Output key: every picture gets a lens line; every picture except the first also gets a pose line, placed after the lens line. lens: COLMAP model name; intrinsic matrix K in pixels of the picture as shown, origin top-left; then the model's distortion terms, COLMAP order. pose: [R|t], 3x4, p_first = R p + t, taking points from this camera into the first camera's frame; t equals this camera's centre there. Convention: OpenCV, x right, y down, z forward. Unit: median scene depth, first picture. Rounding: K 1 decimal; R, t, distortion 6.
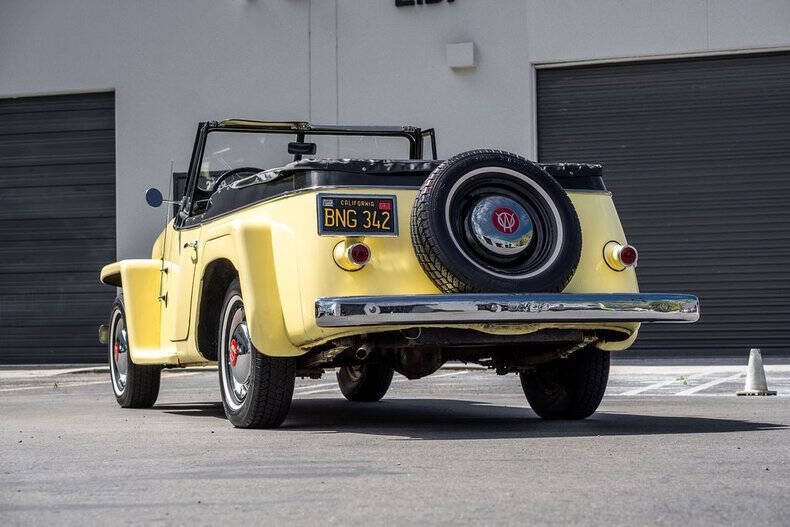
lens RADIAL K [[1724.6, 0, 395.0], [0, 1724.6, 263.5], [0, 0, 1]] dist [0.032251, 0.015261]
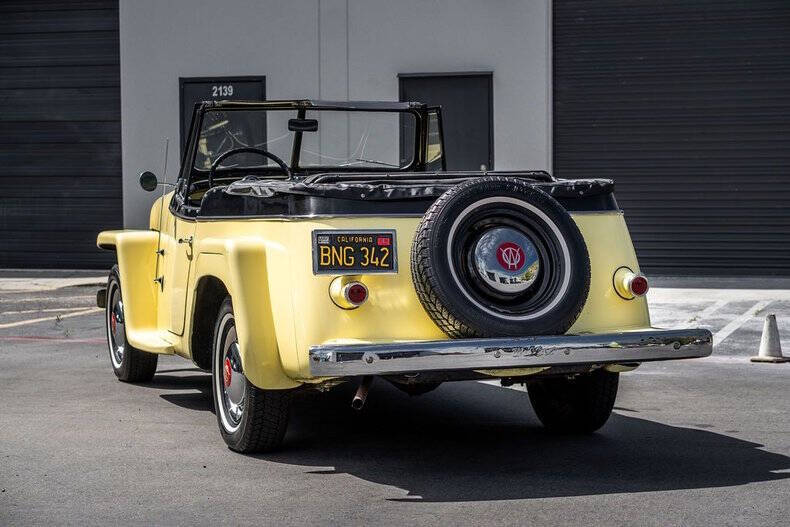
lens RADIAL K [[1724.6, 0, 395.0], [0, 1724.6, 263.5], [0, 0, 1]] dist [0.032251, 0.015261]
pose [[0.999932, 0.007198, -0.009185, 0.008985], [-0.006296, 0.995482, 0.094739, -0.109695], [0.009826, -0.094674, 0.995460, 0.051130]]
